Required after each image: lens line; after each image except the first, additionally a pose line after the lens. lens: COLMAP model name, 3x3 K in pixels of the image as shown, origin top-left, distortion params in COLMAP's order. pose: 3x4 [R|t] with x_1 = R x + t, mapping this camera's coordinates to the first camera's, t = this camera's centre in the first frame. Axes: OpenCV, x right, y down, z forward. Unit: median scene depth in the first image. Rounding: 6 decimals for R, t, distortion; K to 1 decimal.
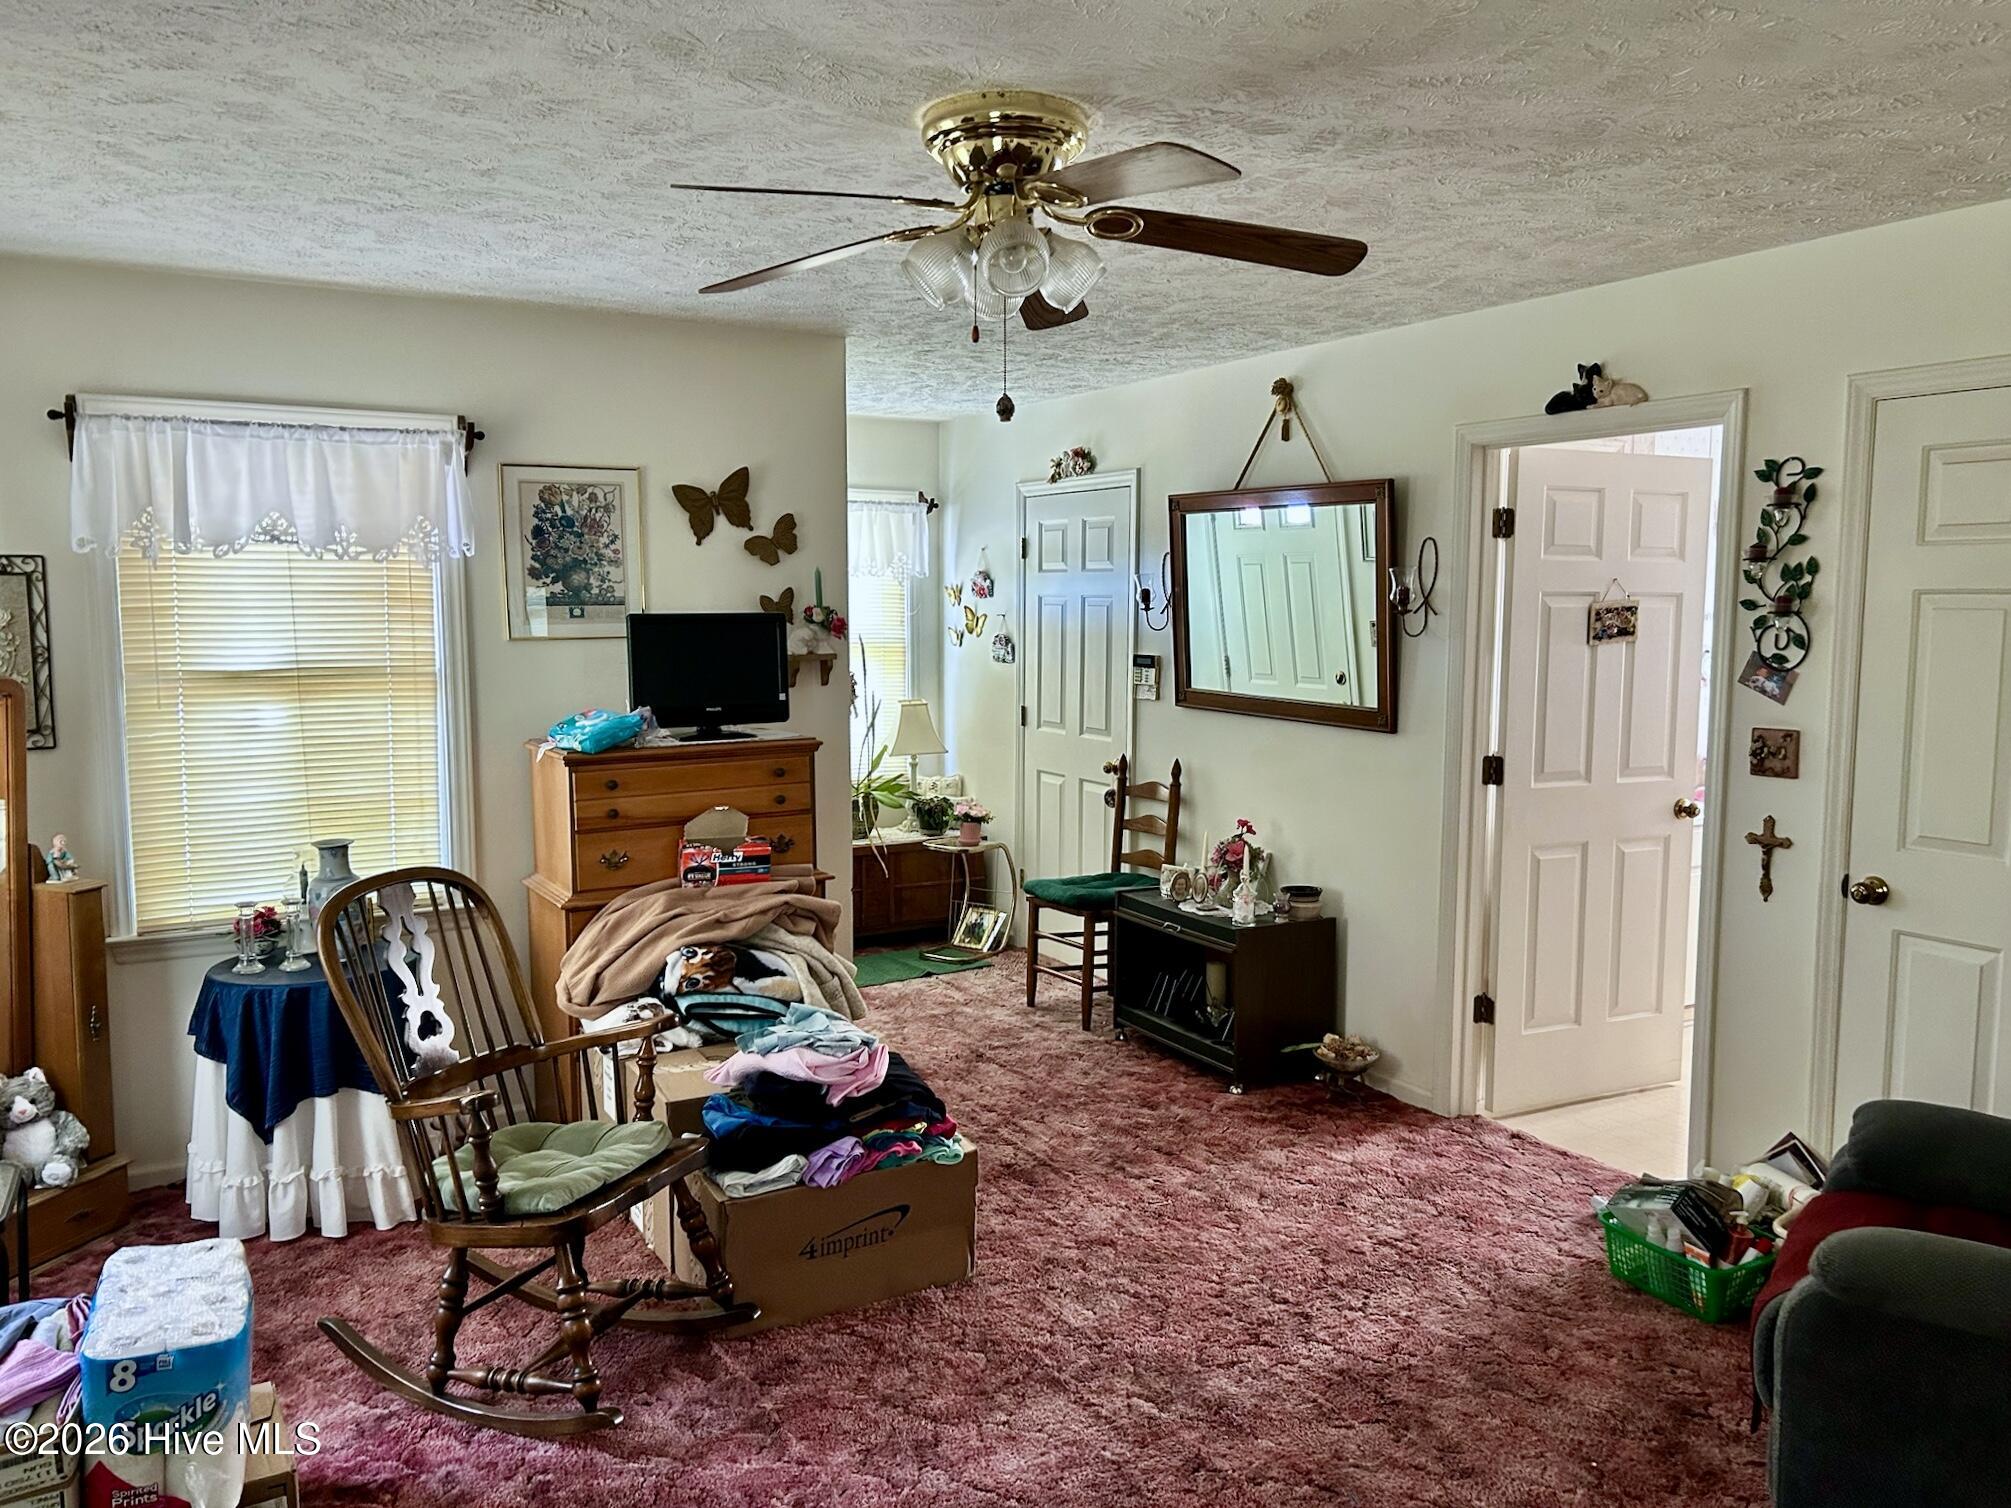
lens RADIAL K [[1511.4, 0, 1004.4], [0, 1511.4, 759.8], [0, 0, 1]] dist [0.034052, -0.032455]
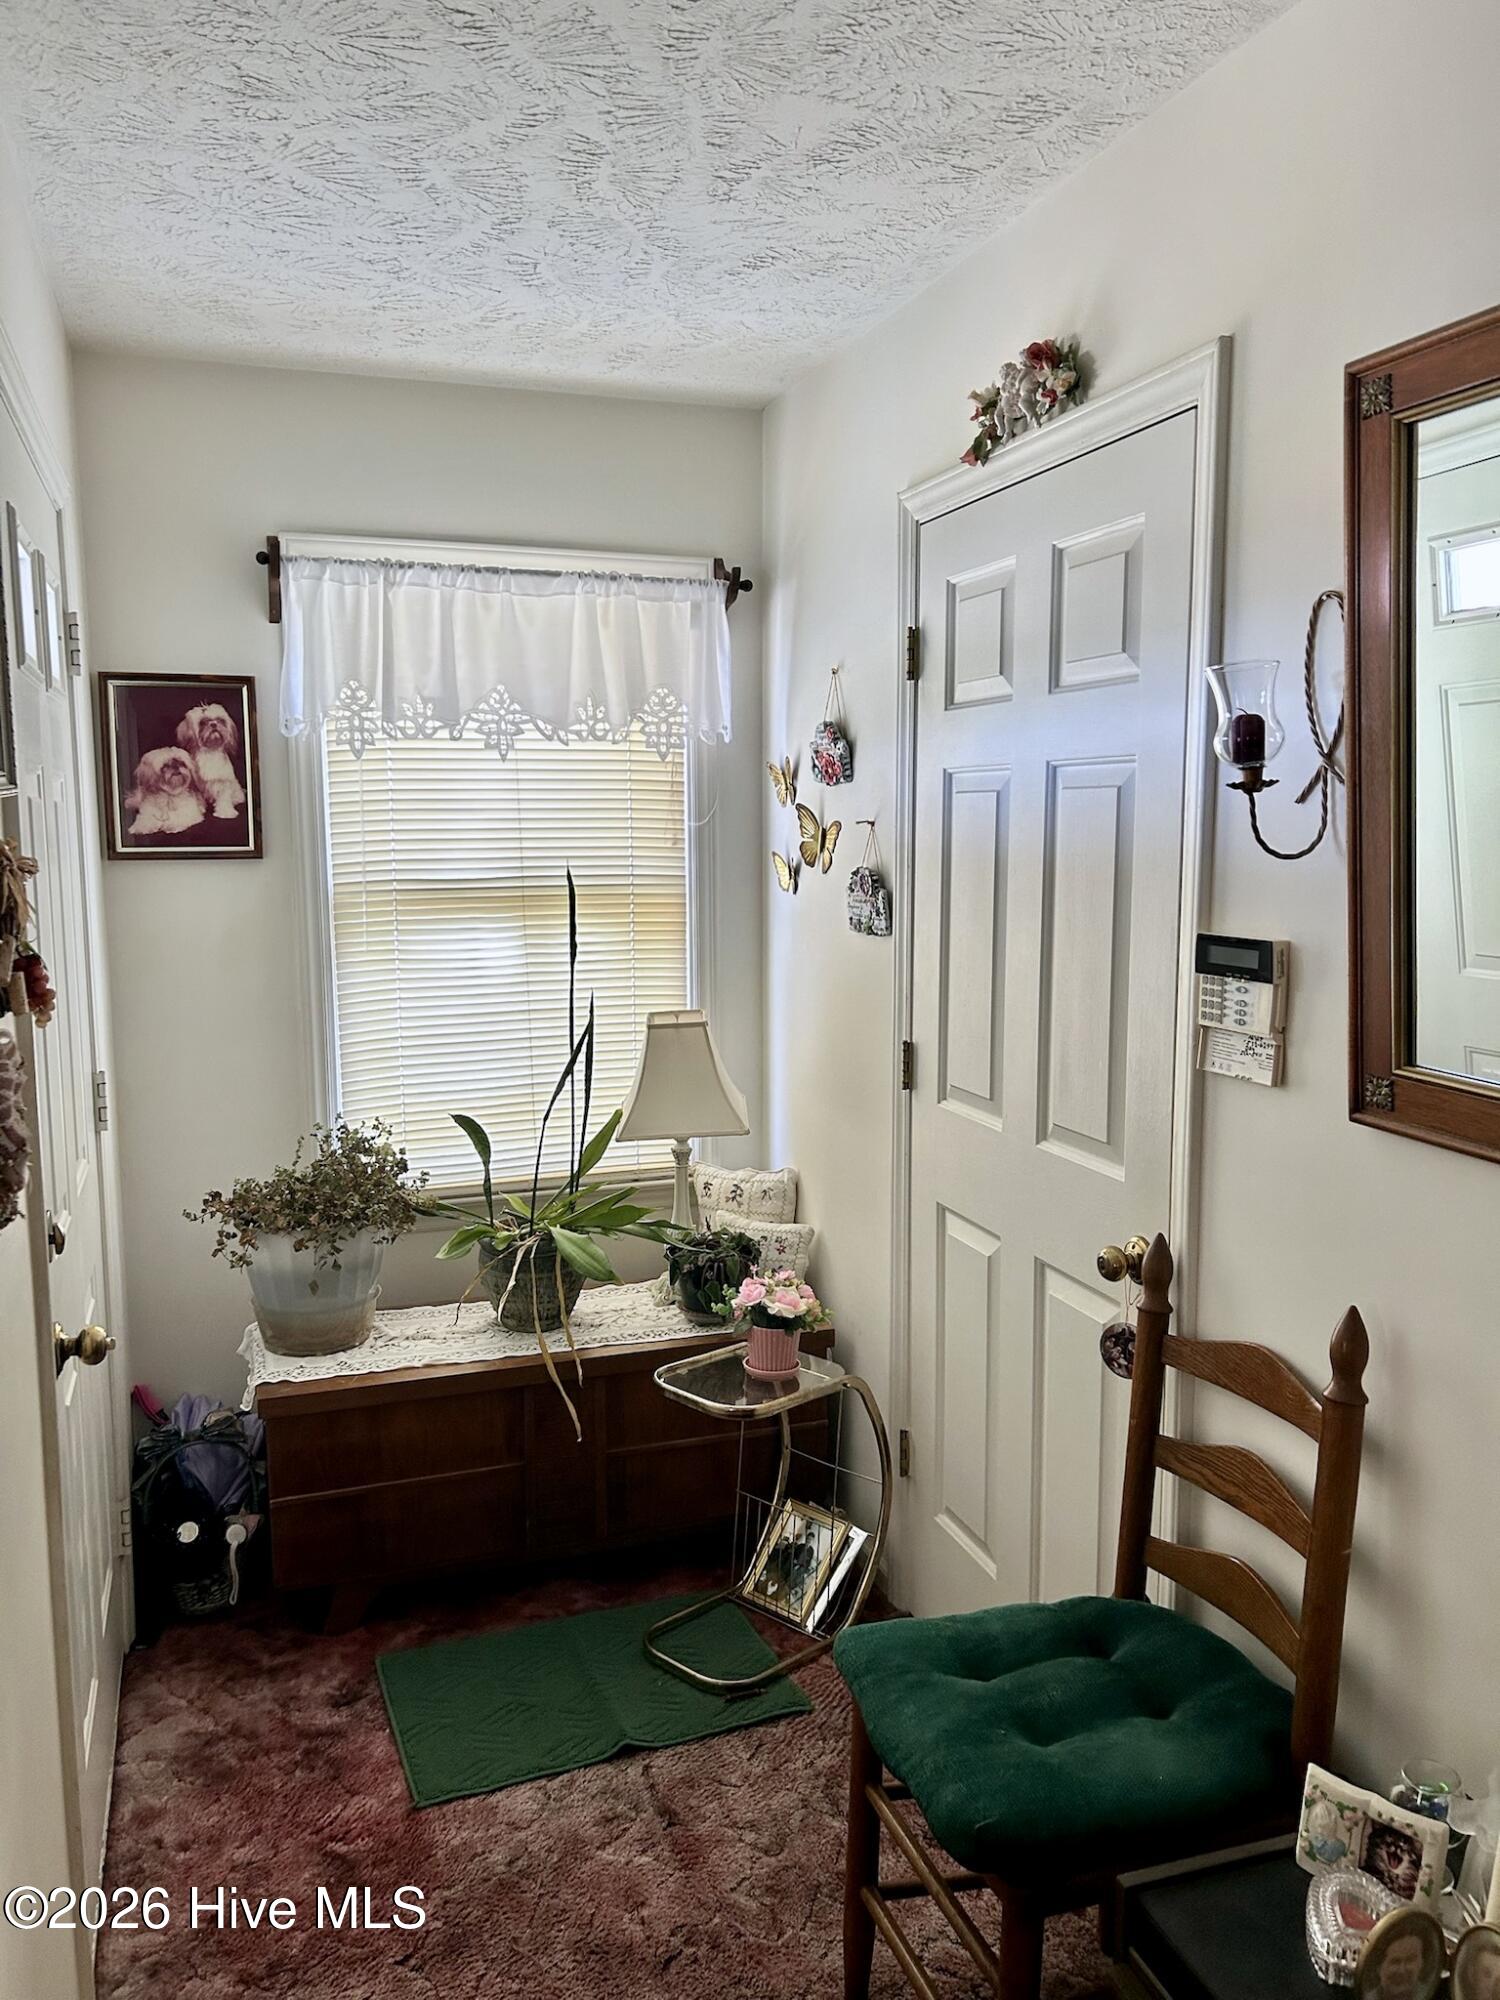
lens RADIAL K [[1503.1, 0, 737.3], [0, 1503.1, 985.2], [0, 0, 1]] dist [0.034052, -0.032455]
pose [[0.980531, 0.016389, -0.195681, 0.050684], [-0.016645, 0.999861, 0.000334, -0.055076], [0.195660, 0.002929, 0.980667, 0.643985]]
